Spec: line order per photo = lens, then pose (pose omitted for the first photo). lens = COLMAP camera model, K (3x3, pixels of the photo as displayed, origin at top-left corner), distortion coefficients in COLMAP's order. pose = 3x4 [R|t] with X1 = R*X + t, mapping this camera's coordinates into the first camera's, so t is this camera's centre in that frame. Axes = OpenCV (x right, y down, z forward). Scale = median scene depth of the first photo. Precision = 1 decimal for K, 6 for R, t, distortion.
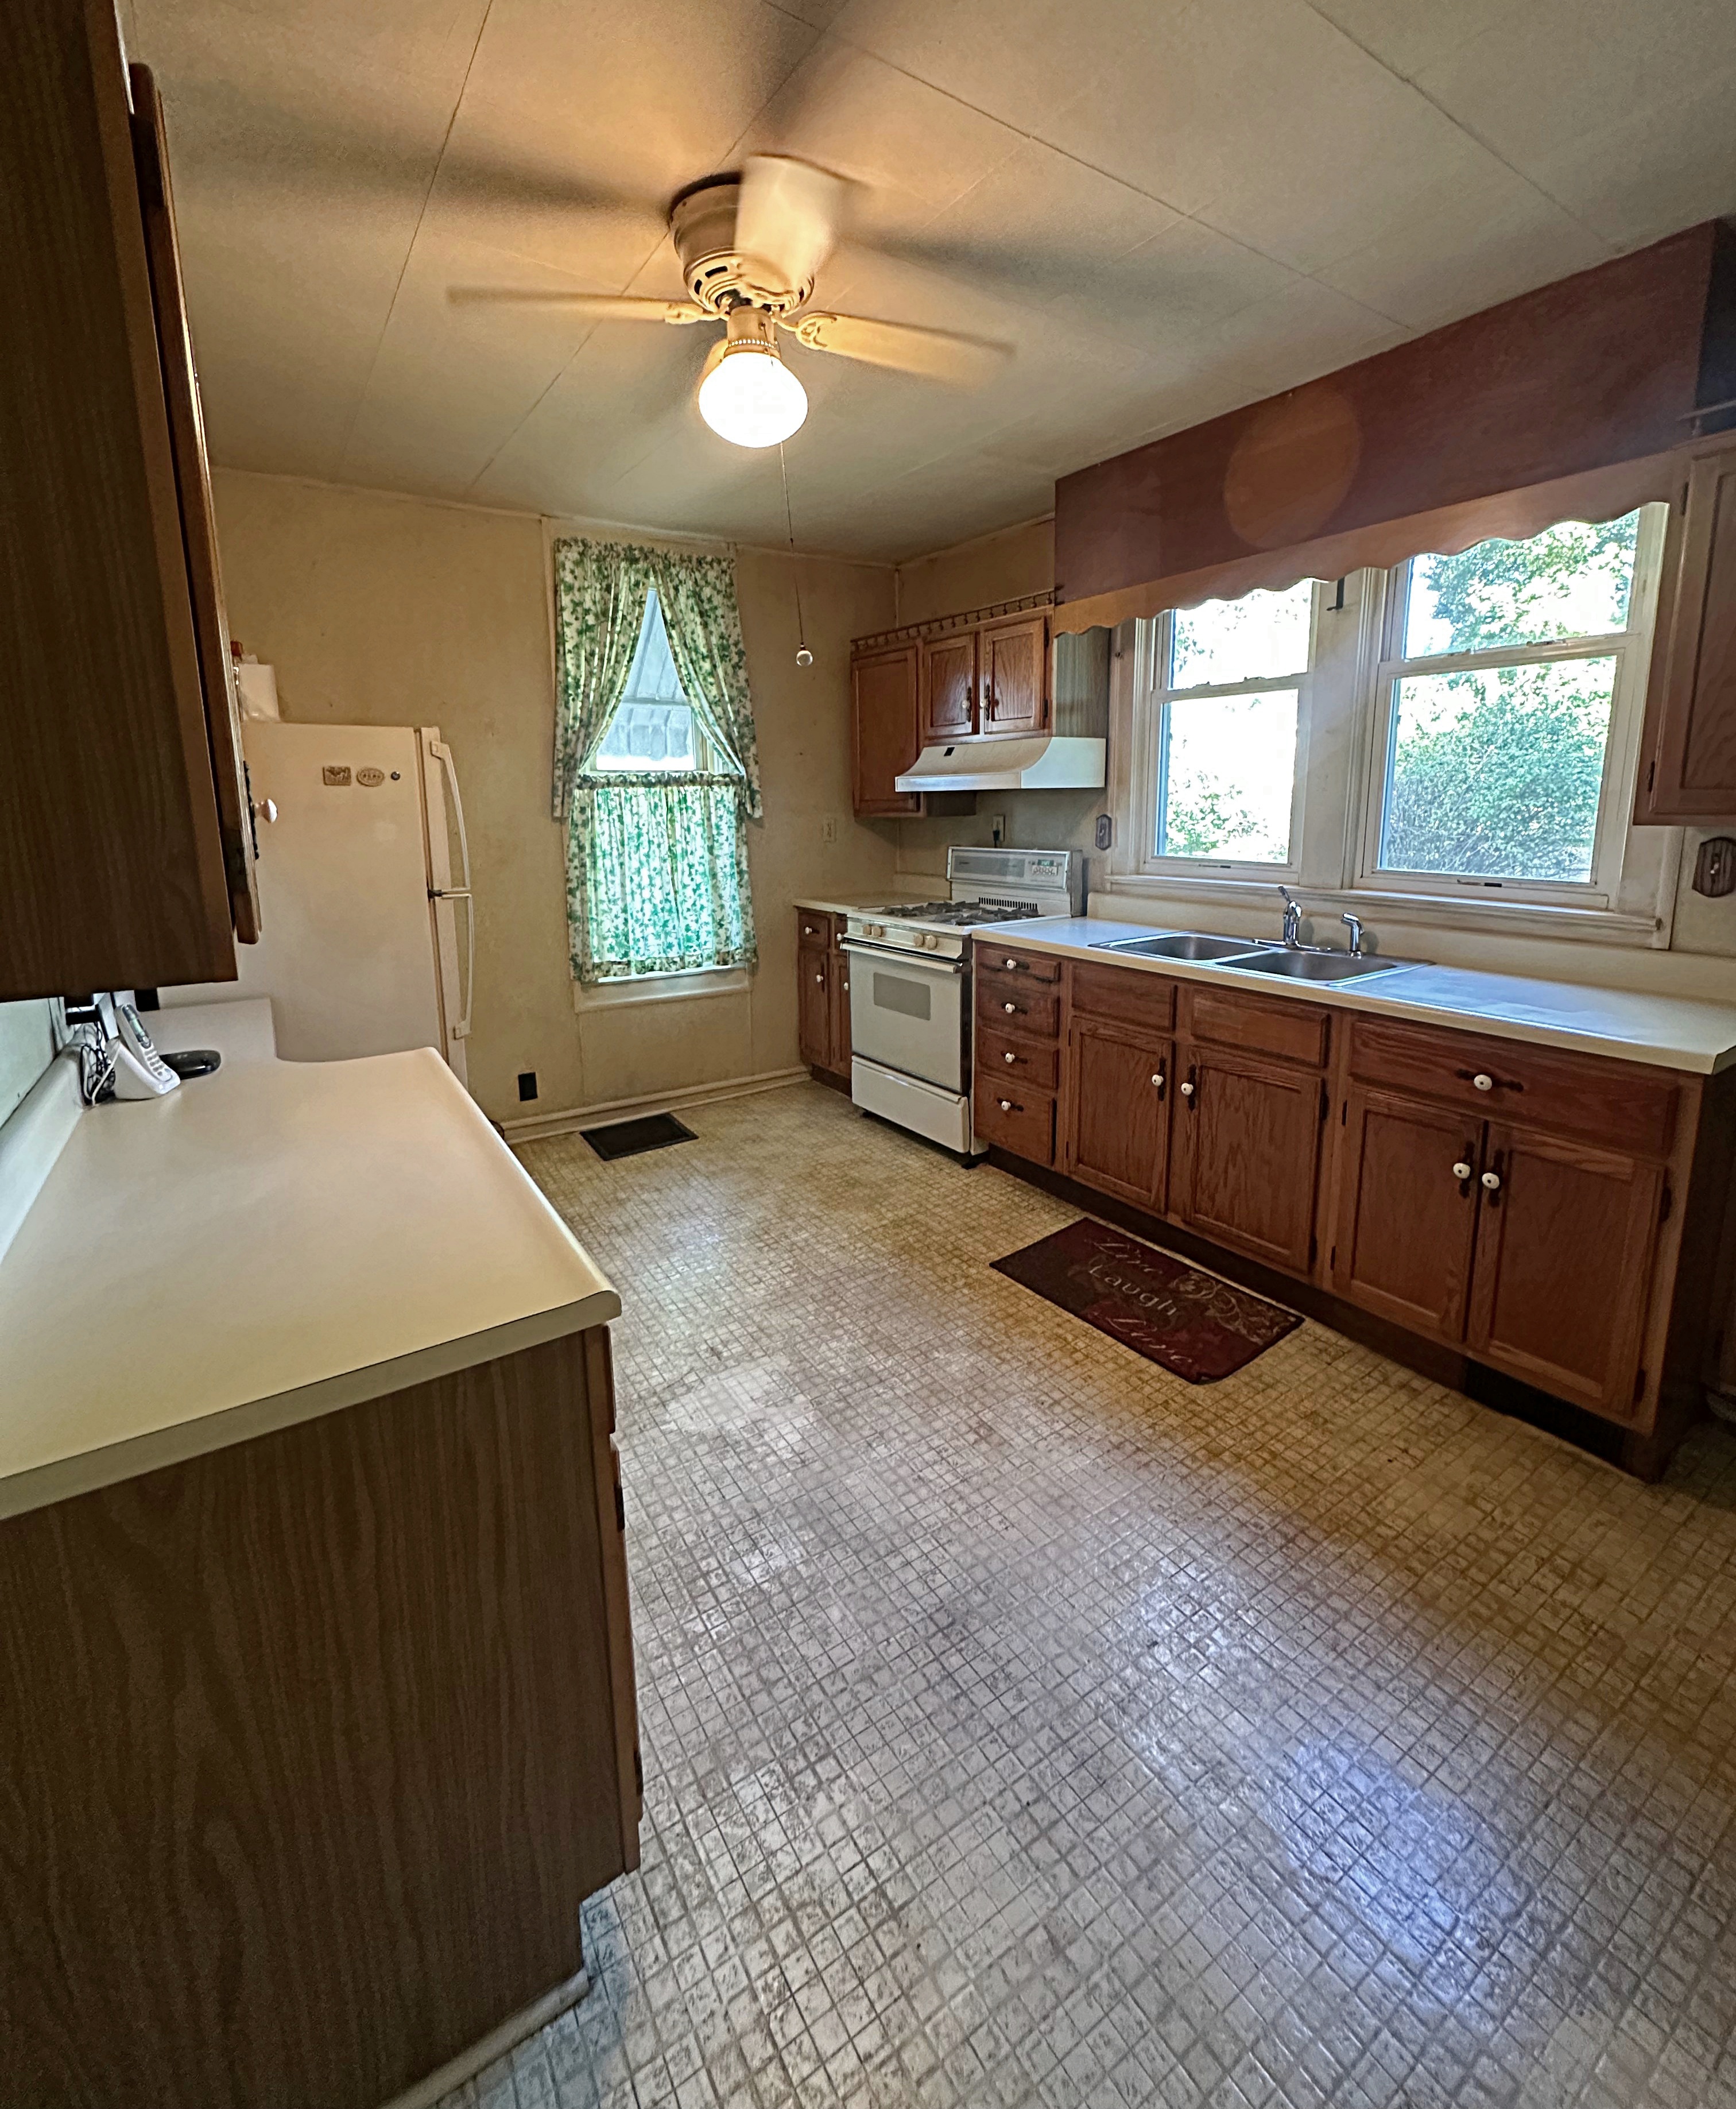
lens RADIAL K [[920.3, 0, 867.5], [0, 920.3, 952.6], [0, 0, 1]] dist [-0.002947, -0.000066]
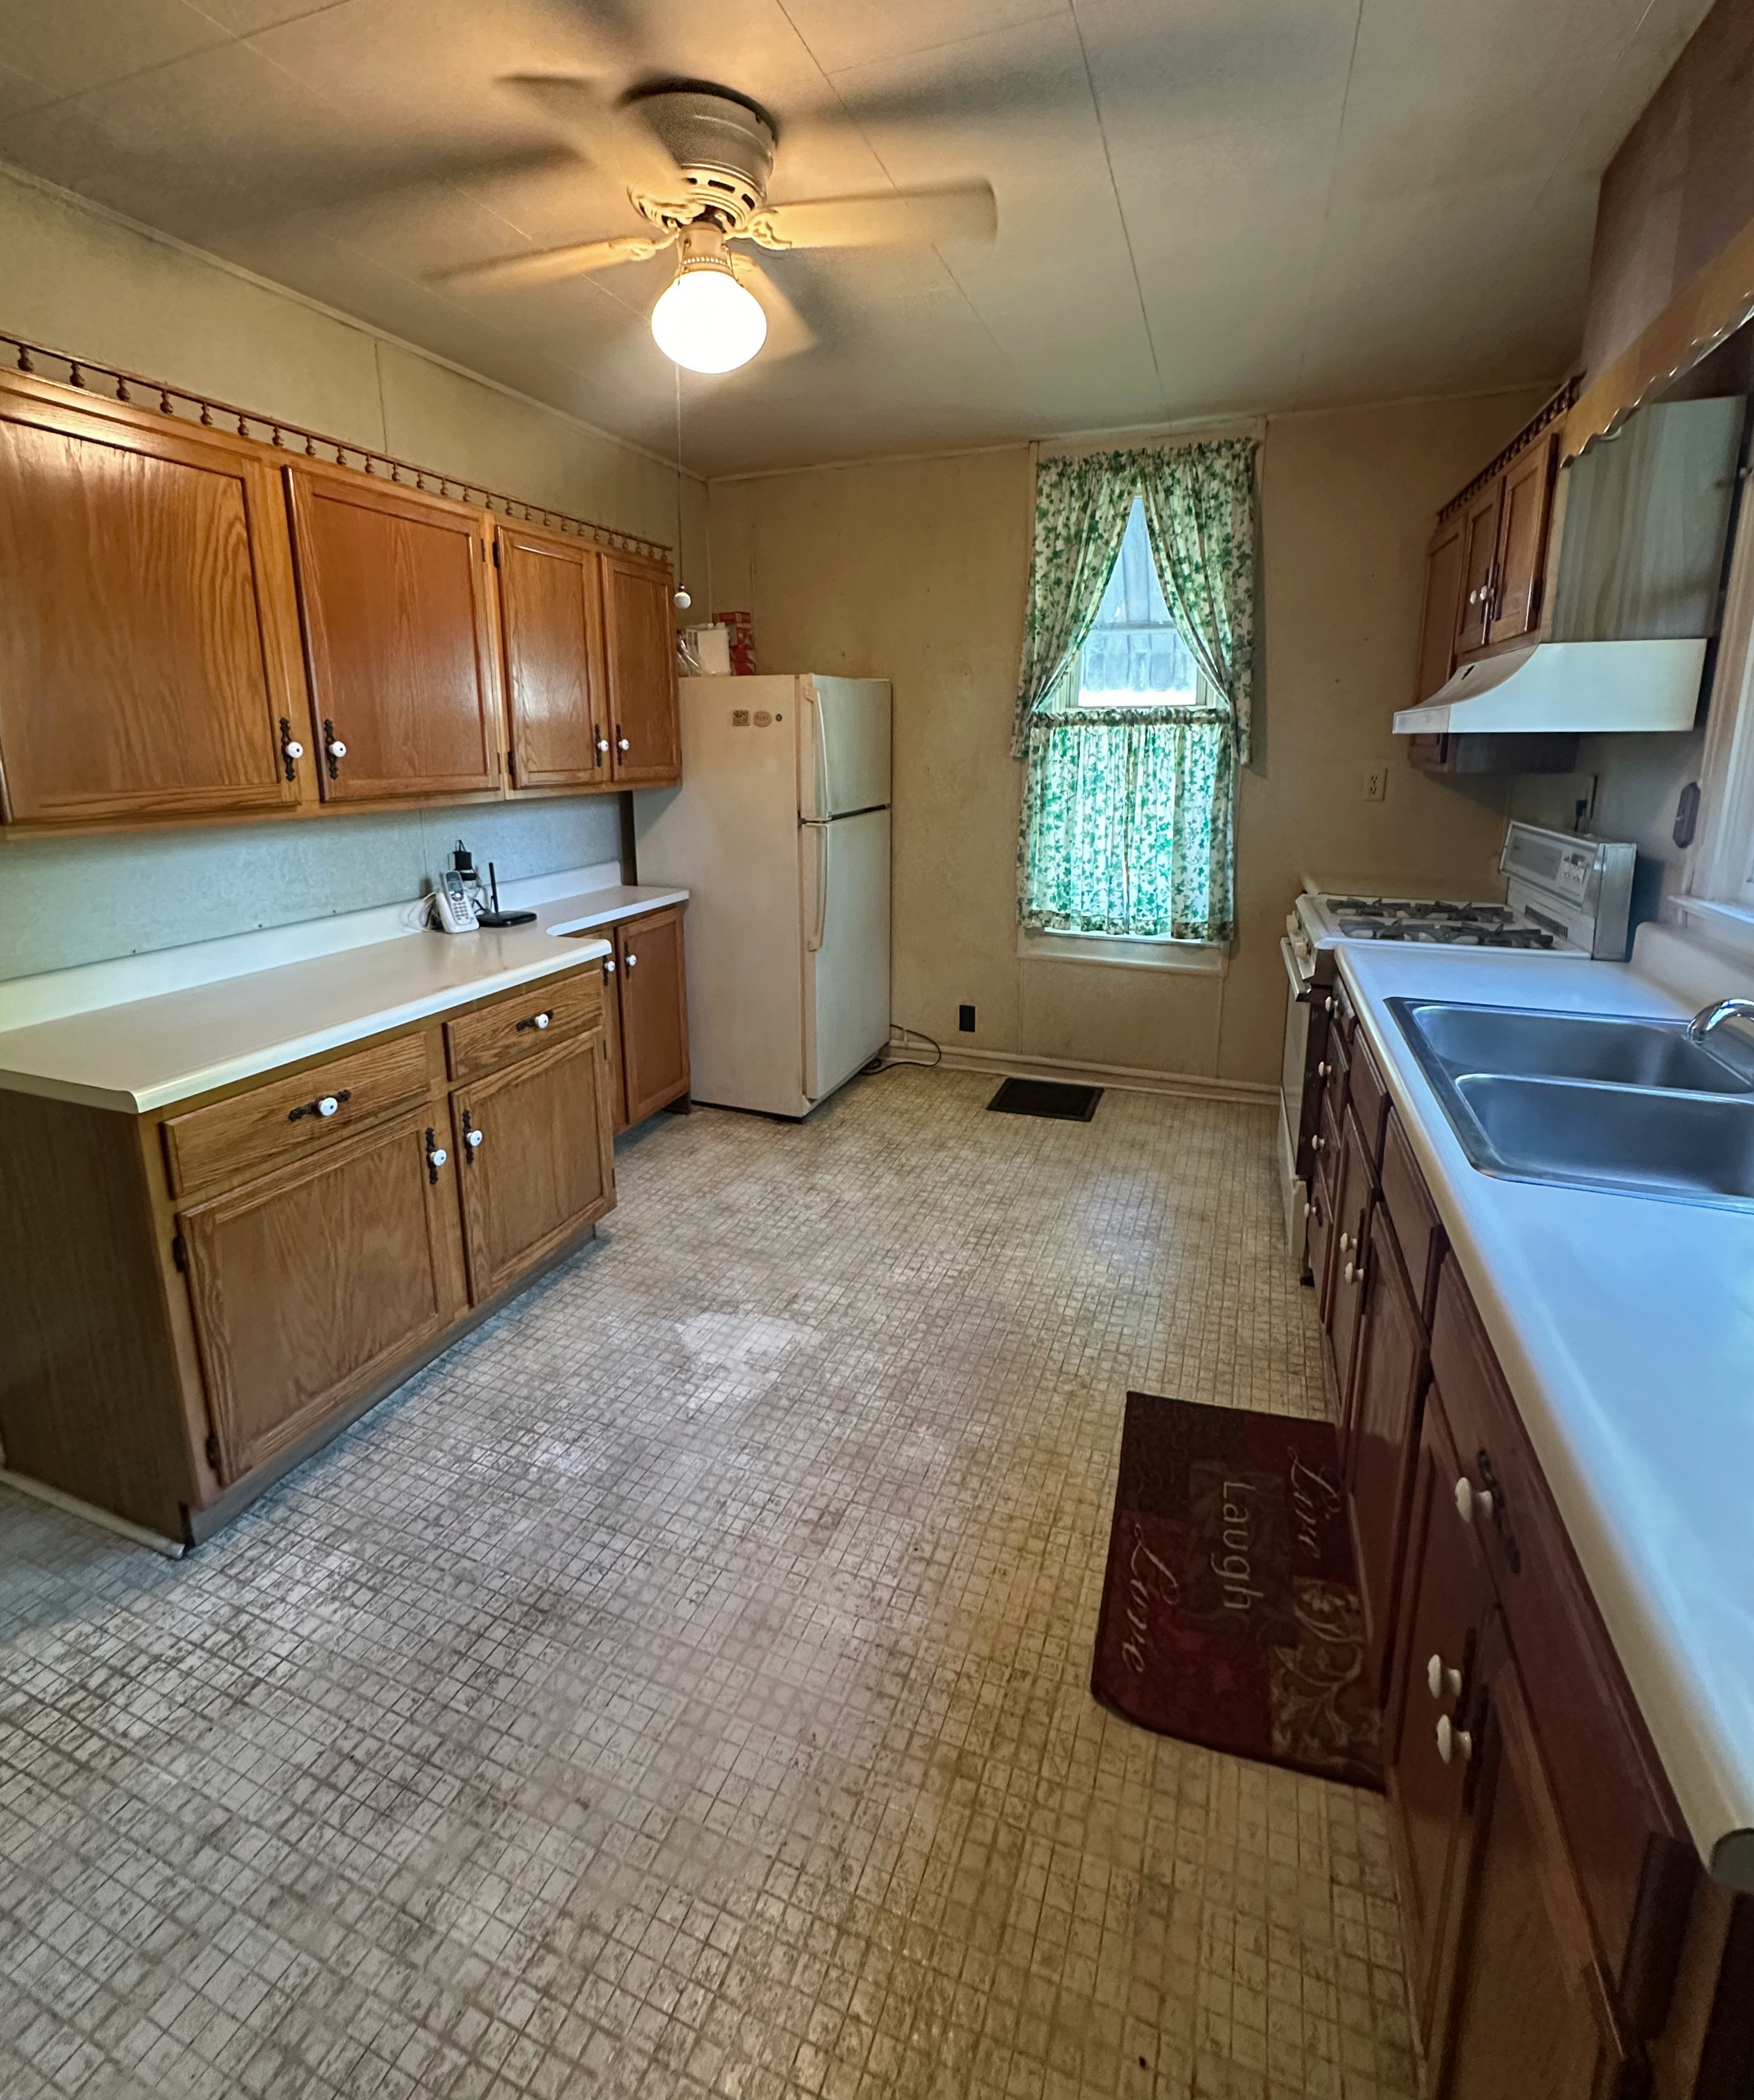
lens RADIAL K [[961.1, 0, 877.2], [0, 961.1, 932.2], [0, 0, 1]] dist [-0.006381, 0.001528]
pose [[0.583869, 0.174425, -0.792889, 0.430541], [-0.141016, 0.983590, 0.112536, -0.059165], [0.799507, 0.046104, 0.598884, 0.286818]]
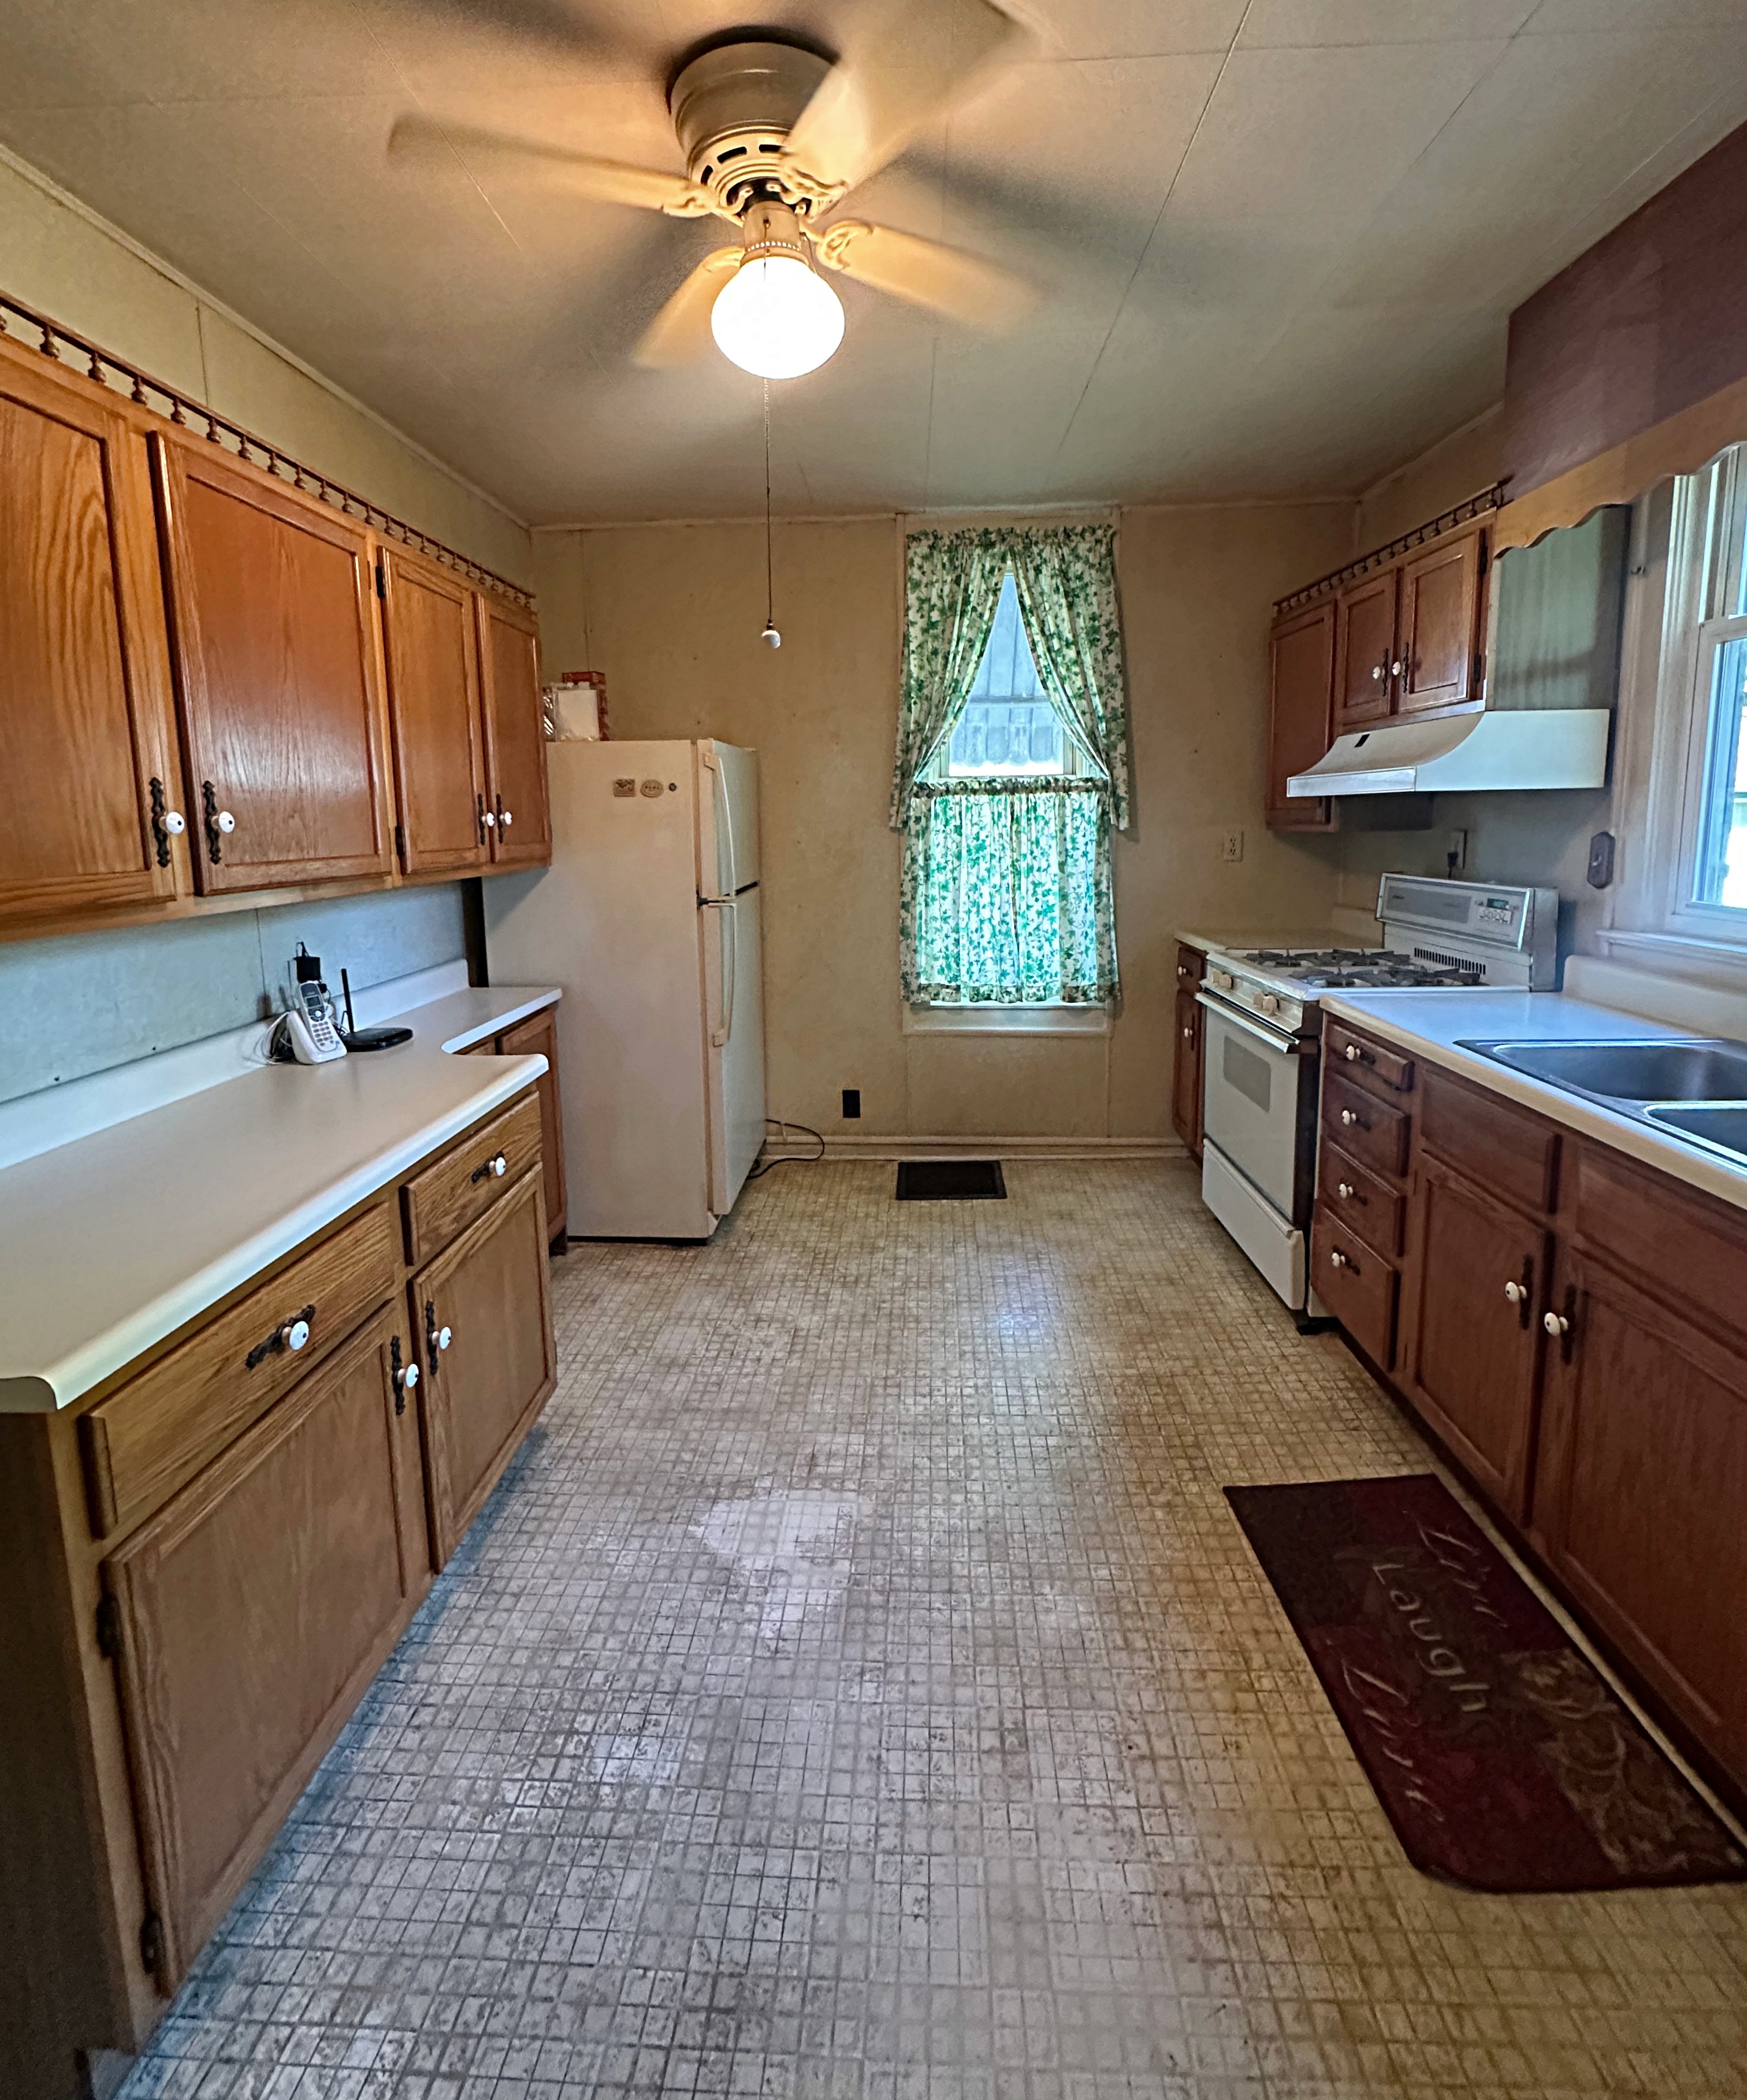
lens RADIAL K [[957.1, 0, 874.7], [0, 957.1, 936.6], [0, 0, 1]] dist [-0.003922, 0.000483]
pose [[0.809583, 0.075971, -0.582069, 0.236025], [-0.093642, 0.995606, -0.000298, -0.033433], [0.579489, 0.054747, 0.813139, 0.196503]]
